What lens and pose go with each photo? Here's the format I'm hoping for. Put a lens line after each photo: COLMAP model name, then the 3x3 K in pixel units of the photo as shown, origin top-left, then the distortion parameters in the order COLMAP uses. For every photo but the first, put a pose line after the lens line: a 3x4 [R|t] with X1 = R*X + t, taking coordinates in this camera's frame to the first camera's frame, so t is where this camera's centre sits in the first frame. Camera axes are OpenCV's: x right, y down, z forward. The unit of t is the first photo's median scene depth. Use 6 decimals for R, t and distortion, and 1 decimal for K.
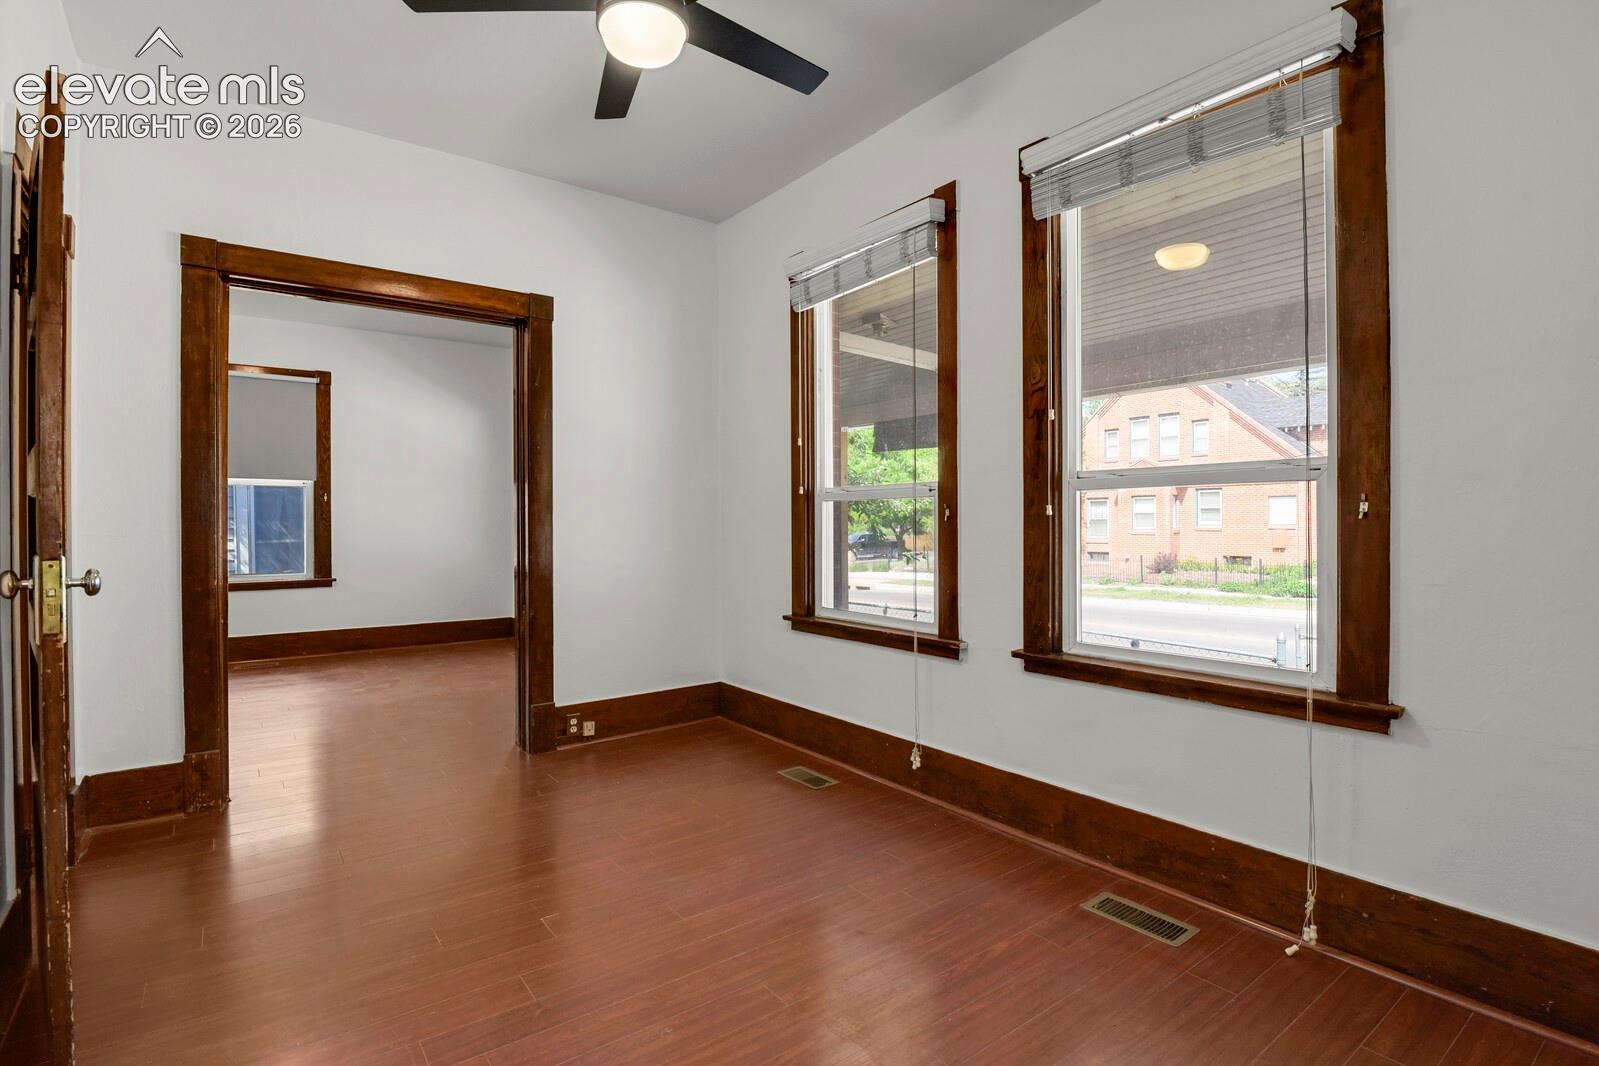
lens RADIAL K [[781.2, 0, 811.8], [0, 781.2, 523.1], [0, 0, 1]] dist [-0.026109, -0.001863]
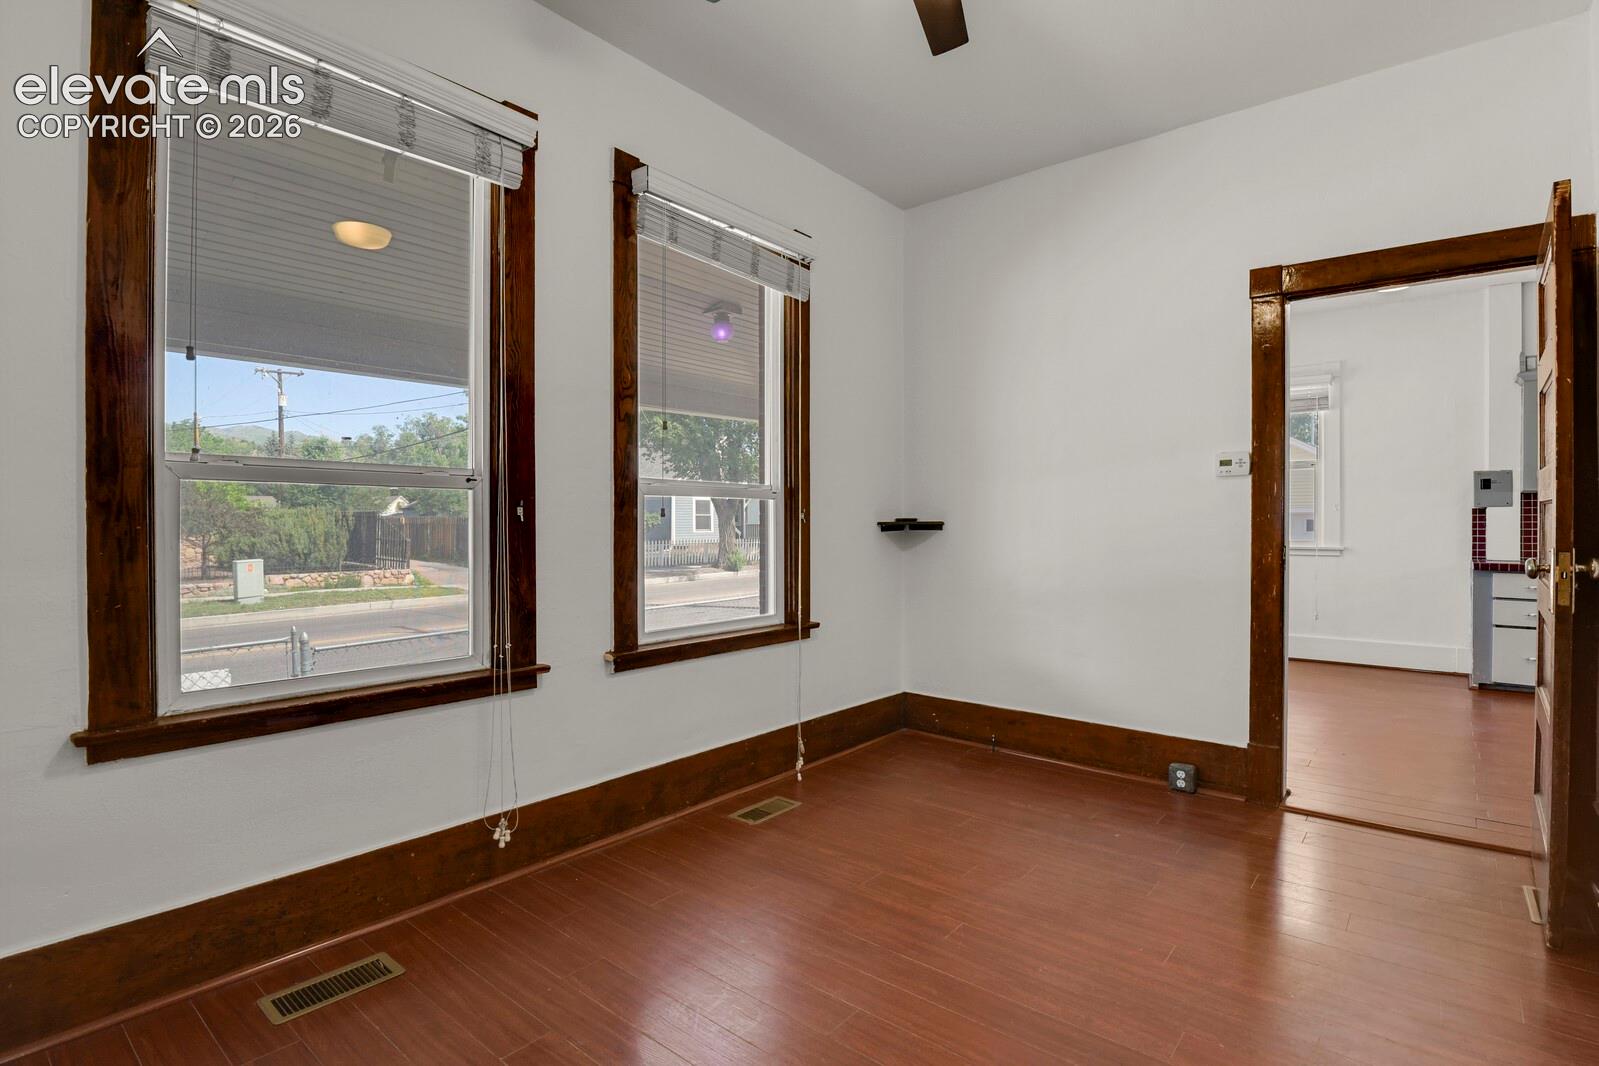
lens RADIAL K [[781.2, 0, 812.5], [0, 781.2, 526.6], [0, 0, 1]] dist [-0.026109, -0.001863]
pose [[-0.237539, -0.000542, 0.971378, -0.676123], [-0.000930, 1.000000, 0.000331, 0.001284], [-0.971378, -0.000825, -0.237540, 0.886142]]
